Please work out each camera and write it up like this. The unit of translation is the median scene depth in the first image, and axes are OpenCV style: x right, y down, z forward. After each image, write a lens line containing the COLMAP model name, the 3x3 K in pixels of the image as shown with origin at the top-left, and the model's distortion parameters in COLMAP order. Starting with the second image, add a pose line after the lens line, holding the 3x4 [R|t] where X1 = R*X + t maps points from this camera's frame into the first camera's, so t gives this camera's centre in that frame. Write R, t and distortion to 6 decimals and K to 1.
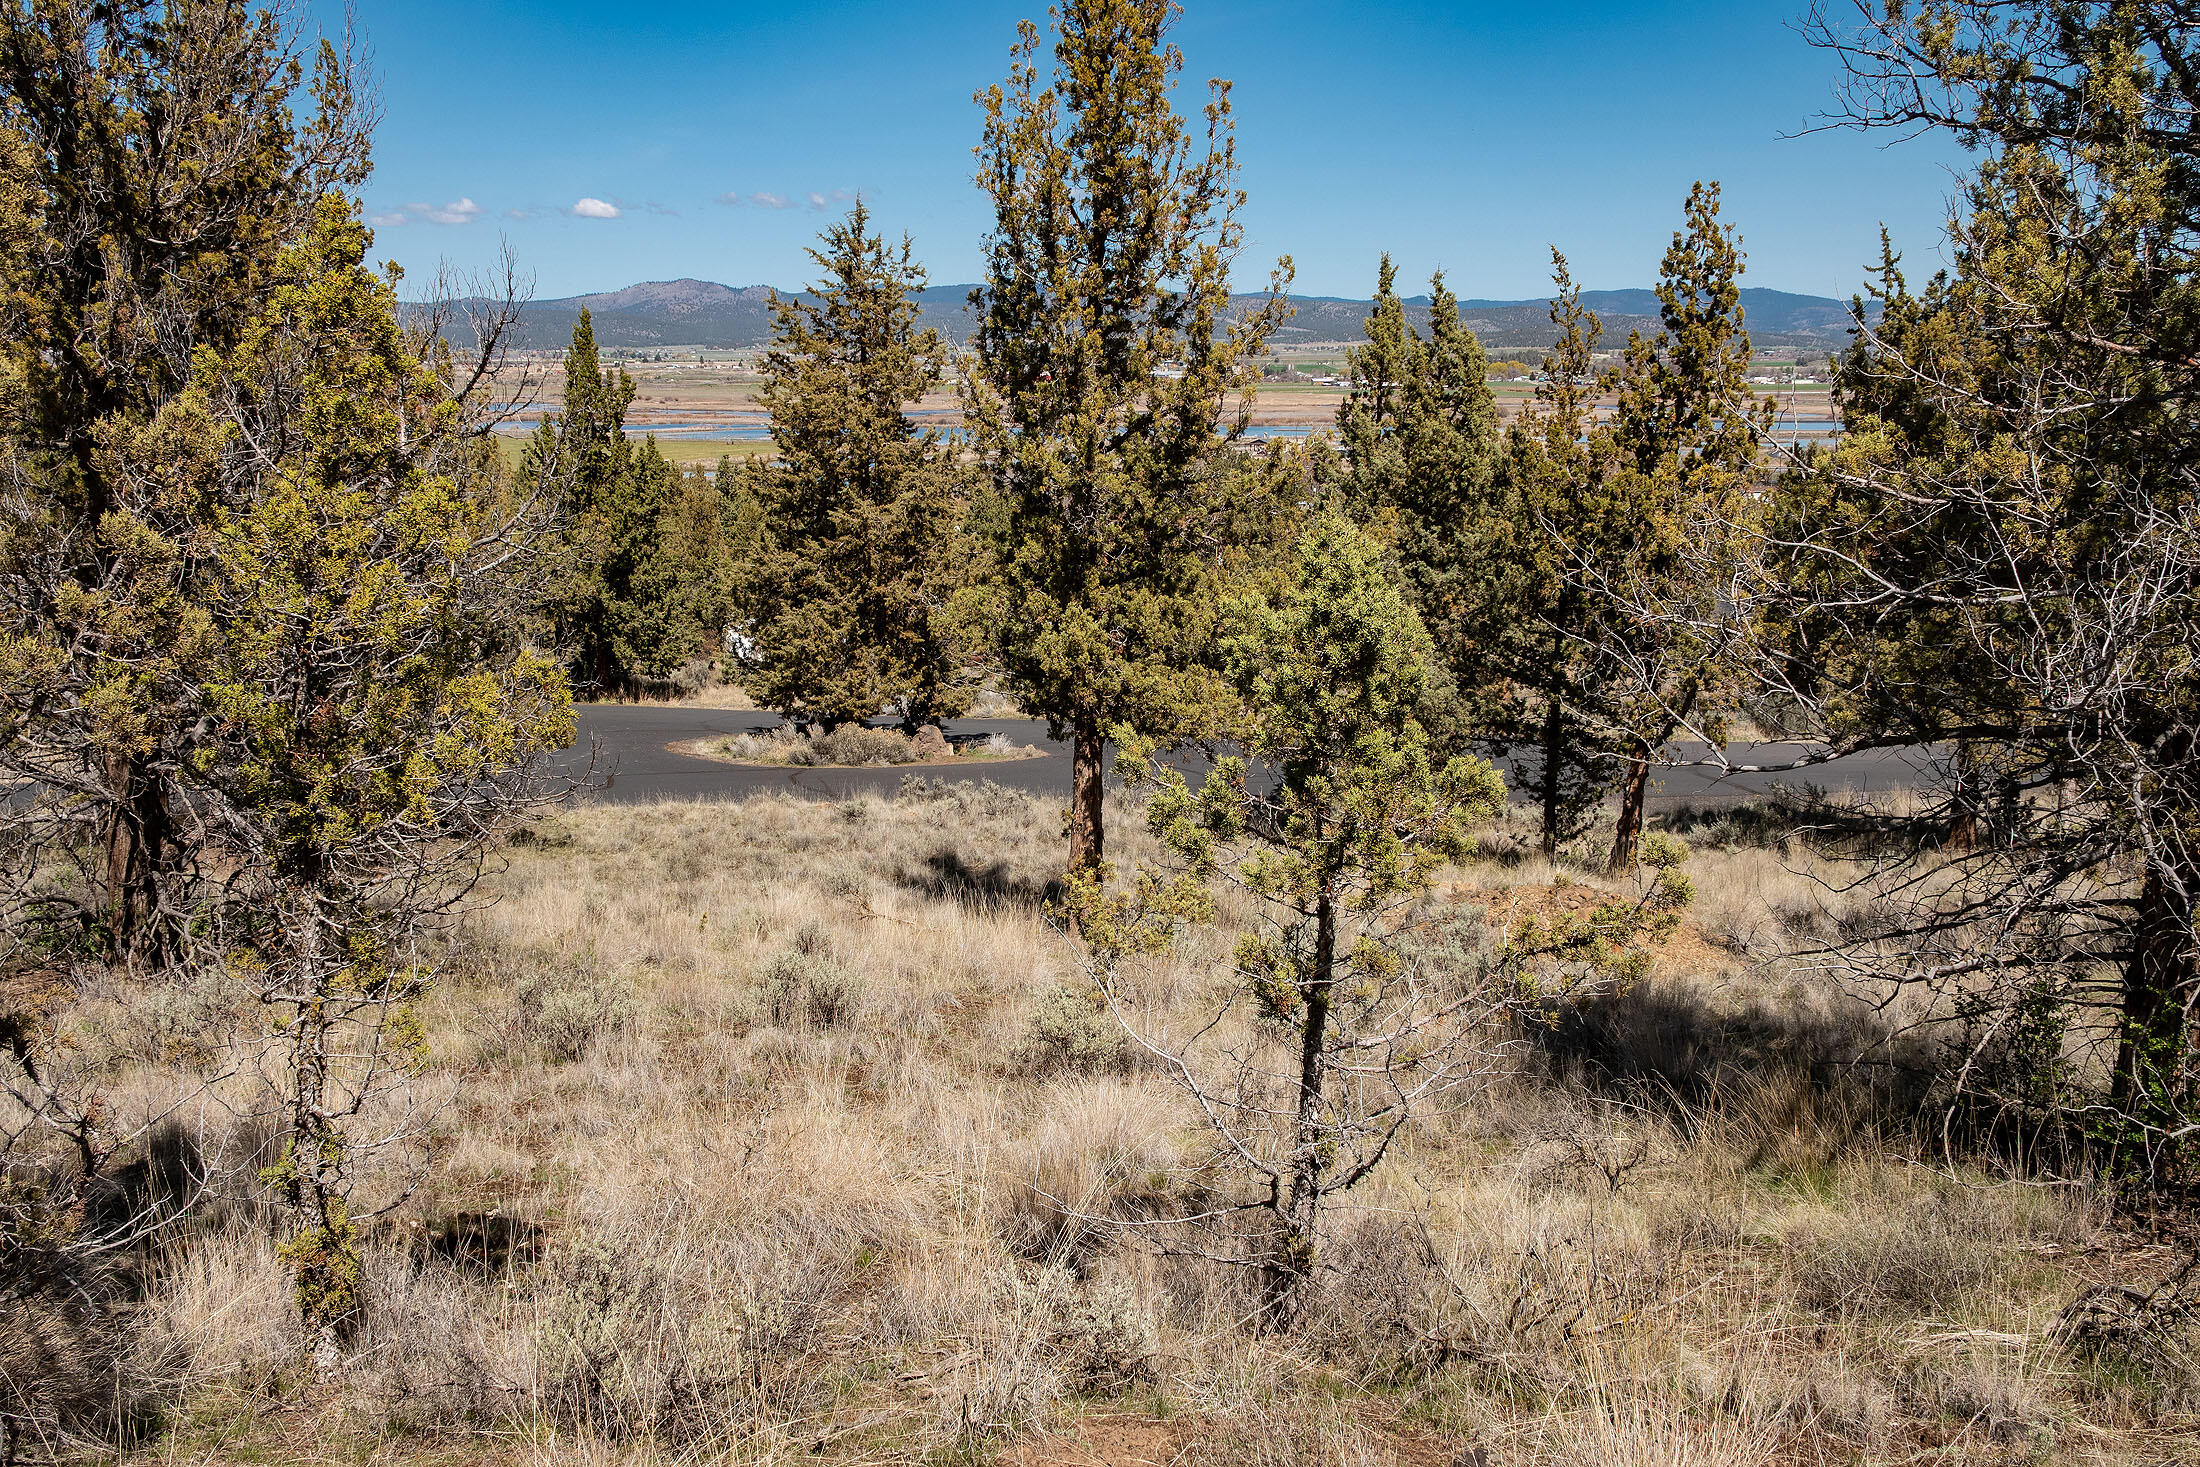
lens RADIAL K [[2021.5, 0, 1098.8], [0, 2021.5, 735.5], [0, 0, 1]] dist [-0.008487, 0.000000]
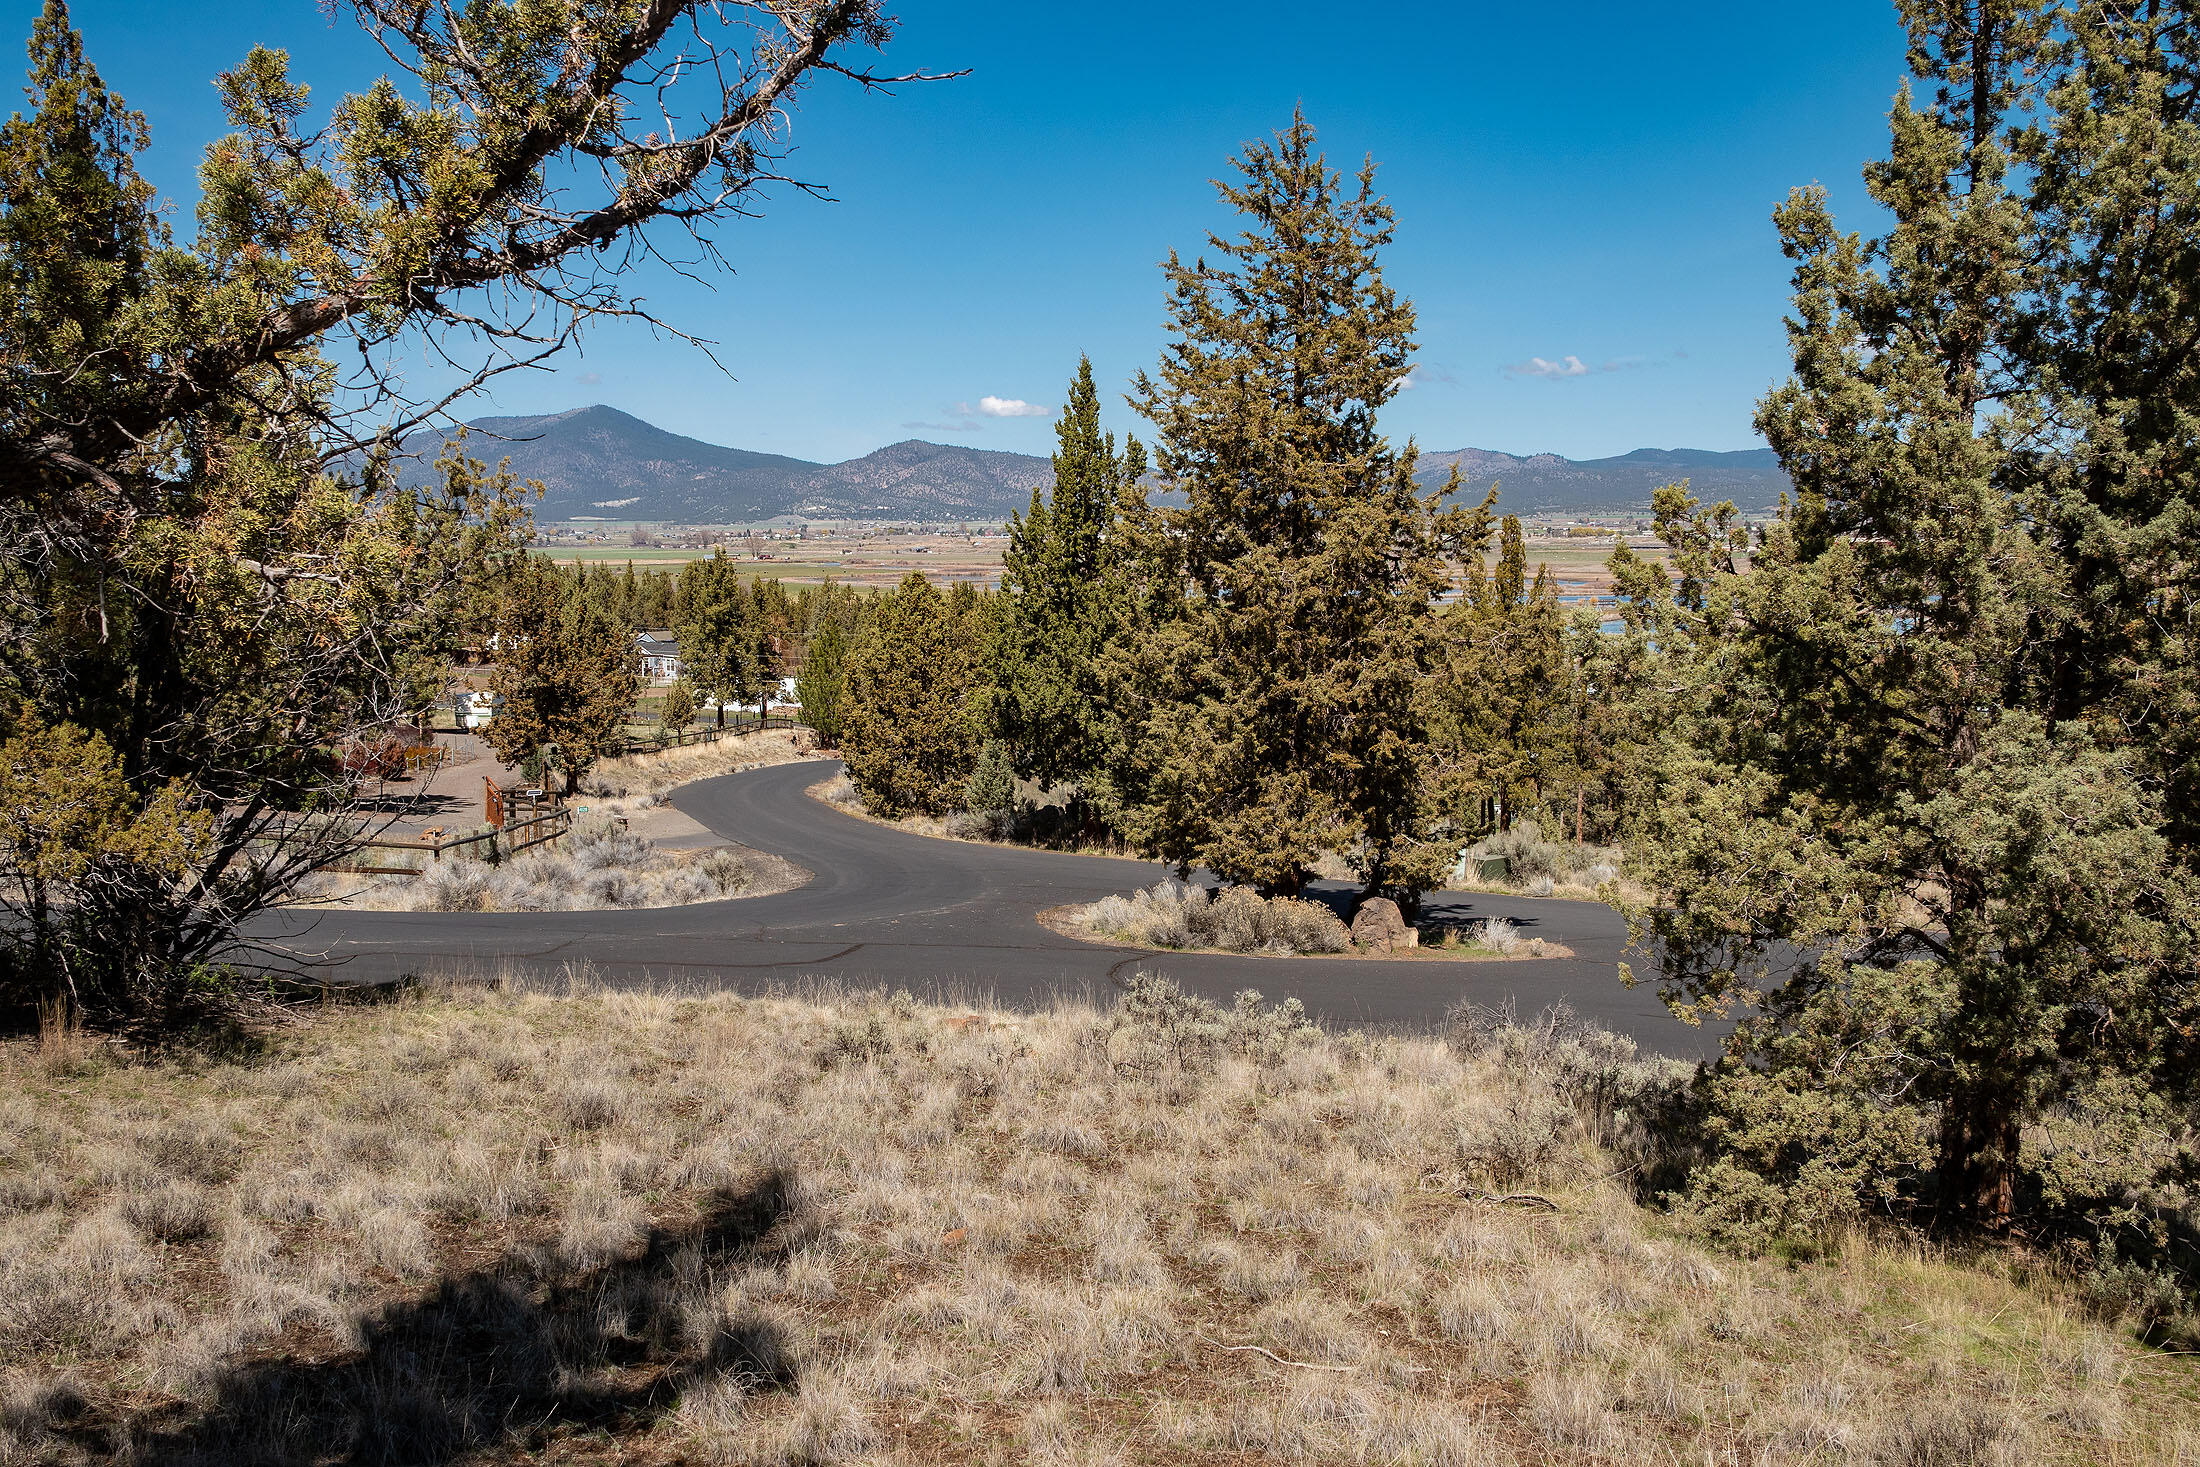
lens RADIAL K [[2170.8, 0, 1101.8], [0, 2170.8, 726.9], [0, 0, 1]] dist [-0.019466, 0.000000]
pose [[0.940554, 0.030442, -0.338277, 0.070353], [-0.059526, 0.995334, -0.075937, -0.001842], [0.334387, 0.091560, 0.937978, 0.317910]]
